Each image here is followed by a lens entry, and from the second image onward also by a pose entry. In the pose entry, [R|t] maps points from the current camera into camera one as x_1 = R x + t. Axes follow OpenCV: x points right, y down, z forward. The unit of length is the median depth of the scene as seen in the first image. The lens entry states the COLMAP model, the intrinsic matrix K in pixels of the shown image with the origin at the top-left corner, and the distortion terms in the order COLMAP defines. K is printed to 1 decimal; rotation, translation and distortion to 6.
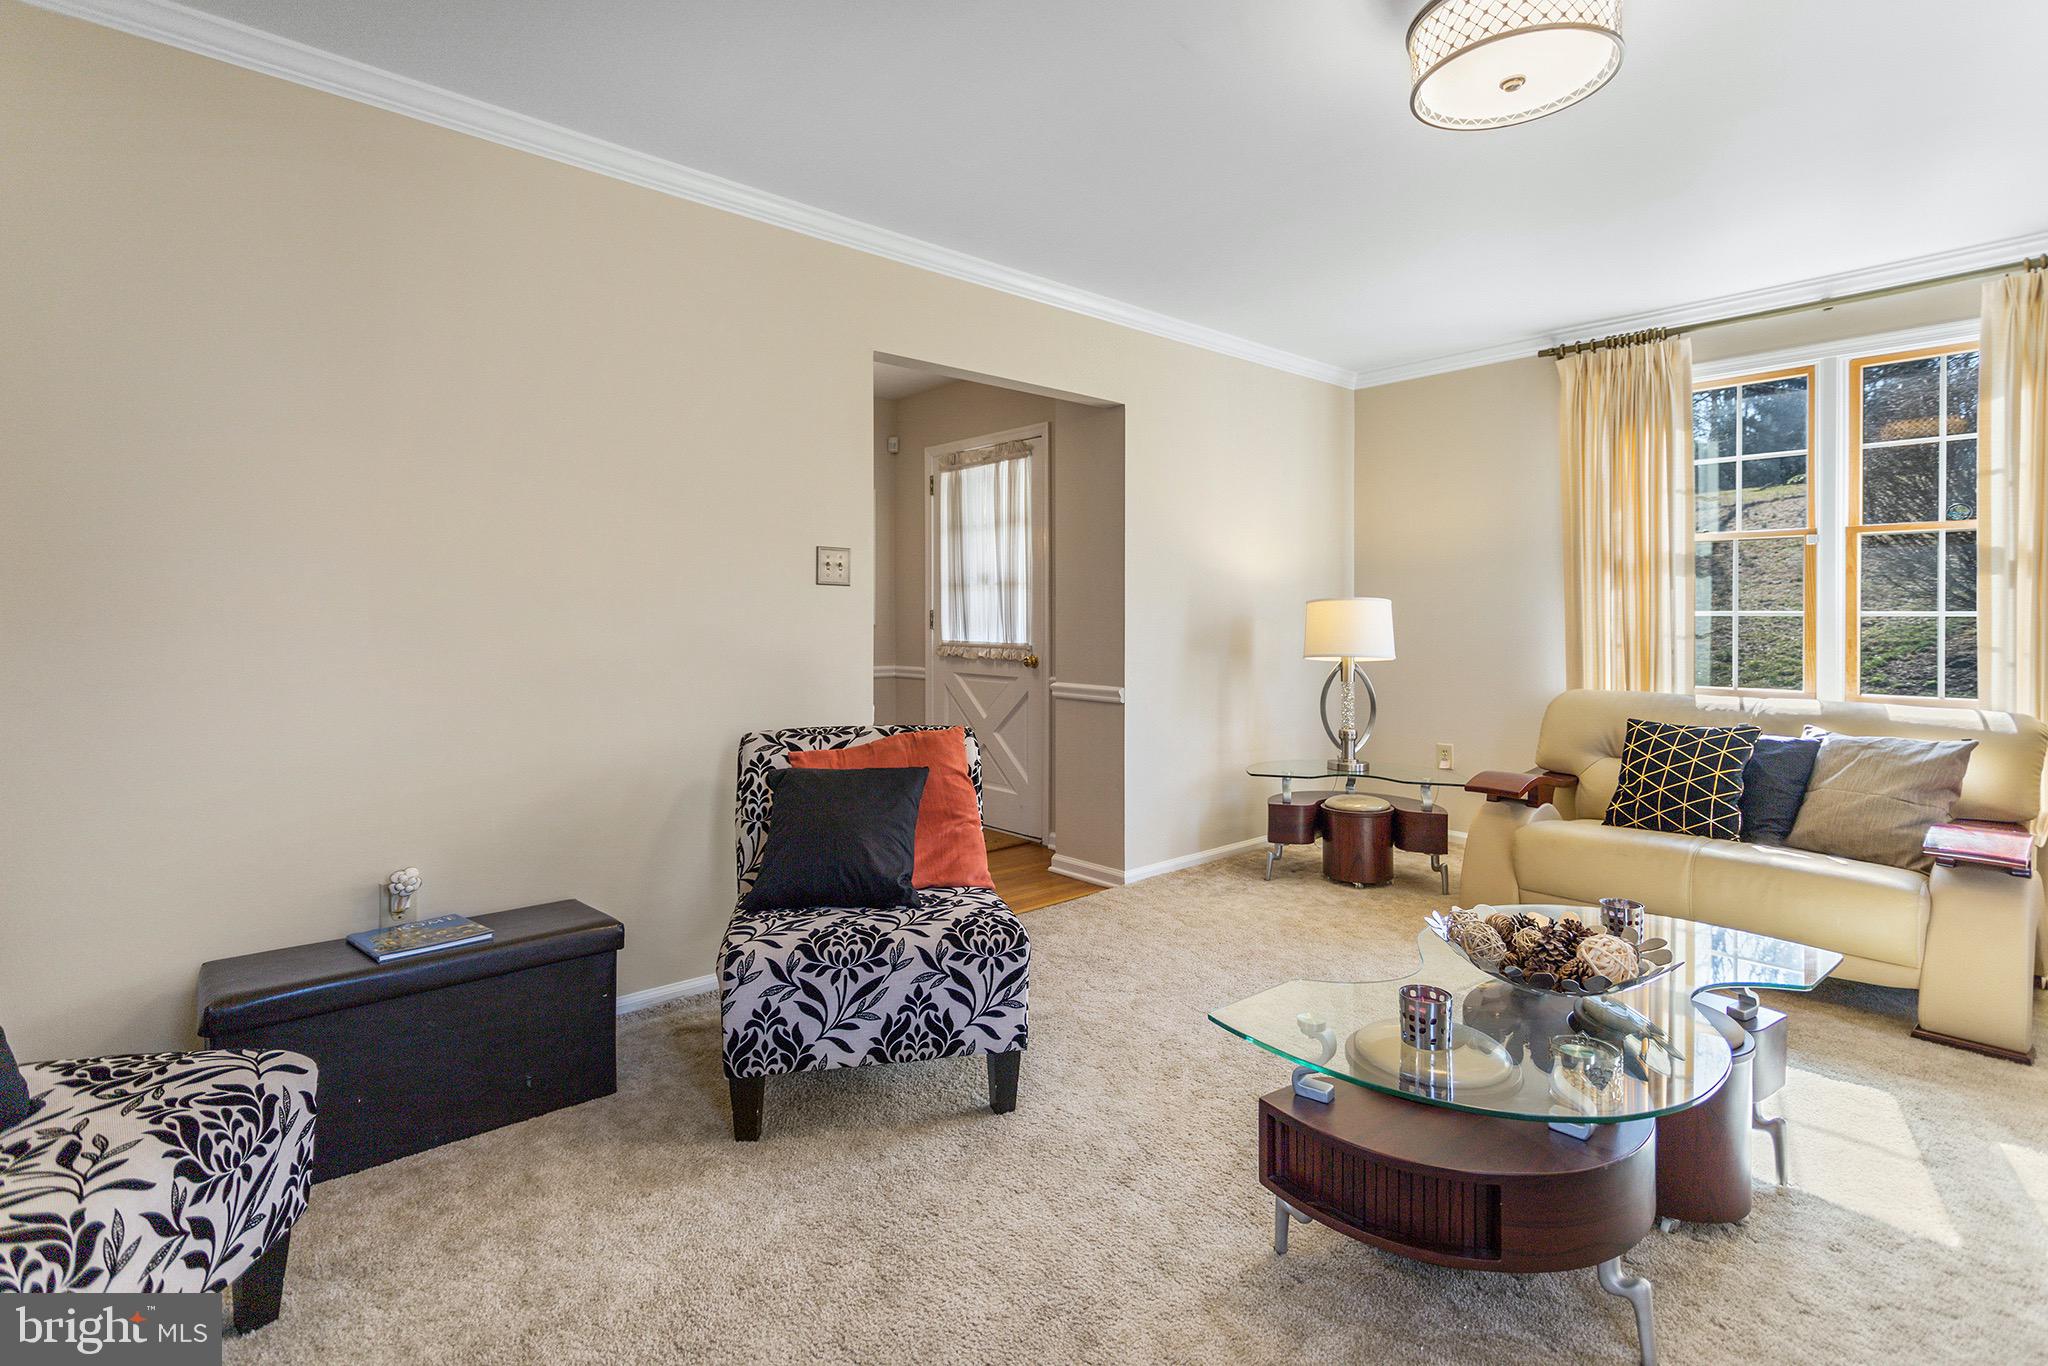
lens RADIAL K [[994.6, 0, 1023.5], [0, 994.6, 622.0], [0, 0, 1]] dist [-0.000731, 0.000808]
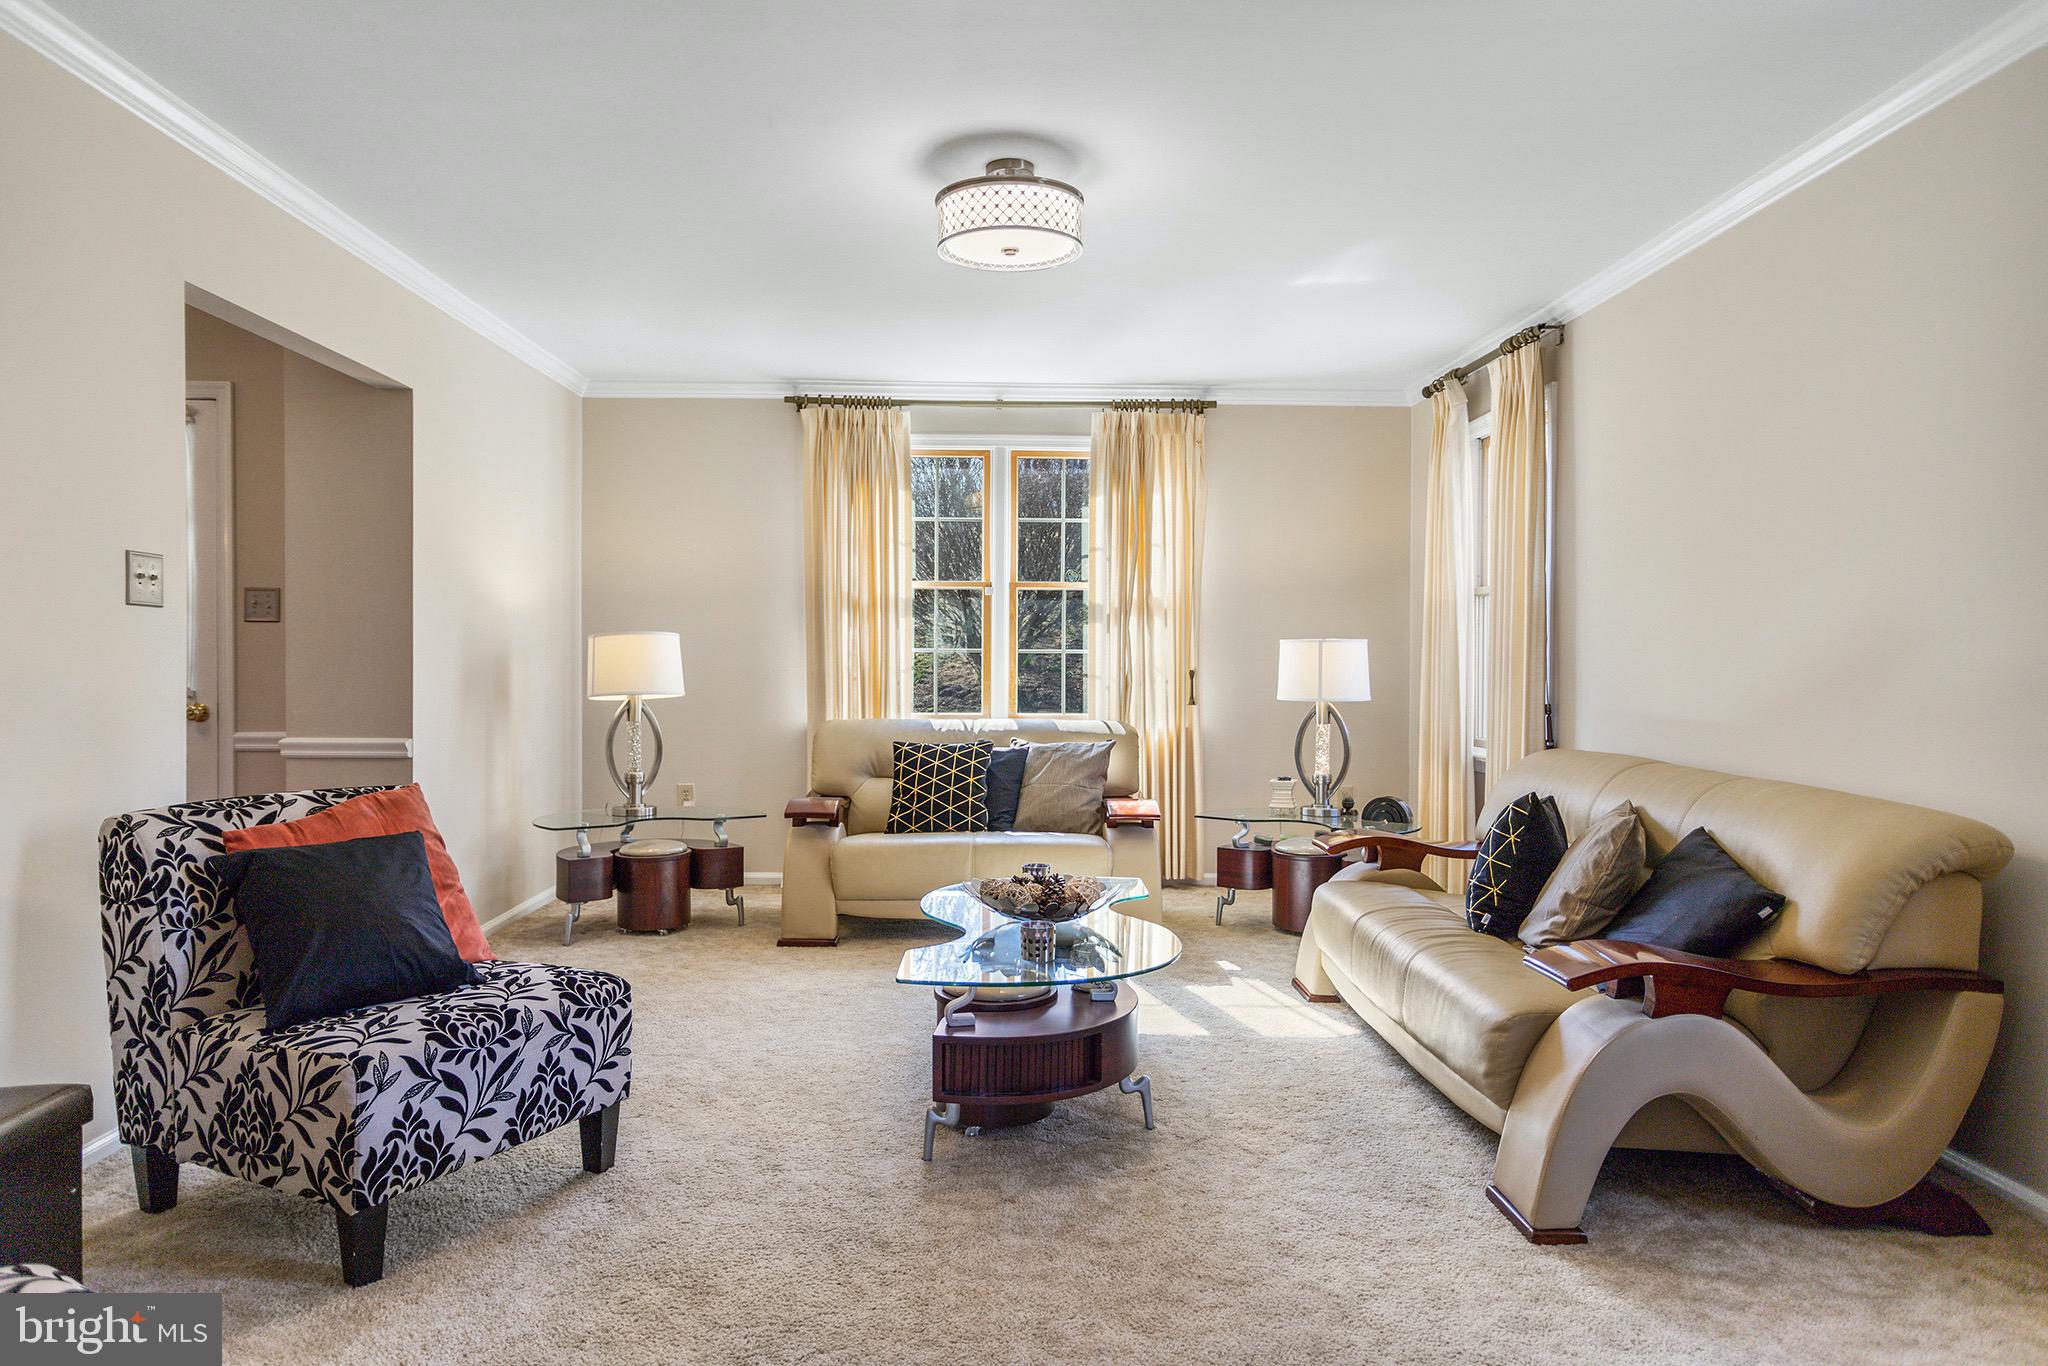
lens RADIAL K [[1281.5, 0, 1023.4], [0, 1281.5, 679.9], [0, 0, 1]] dist [-0.005715, -0.000363]
pose [[0.635816, -0.013964, 0.771714, -0.484620], [-0.000009, 0.999836, 0.018099, -0.000848], [-0.771840, -0.011515, 0.635712, -0.061054]]
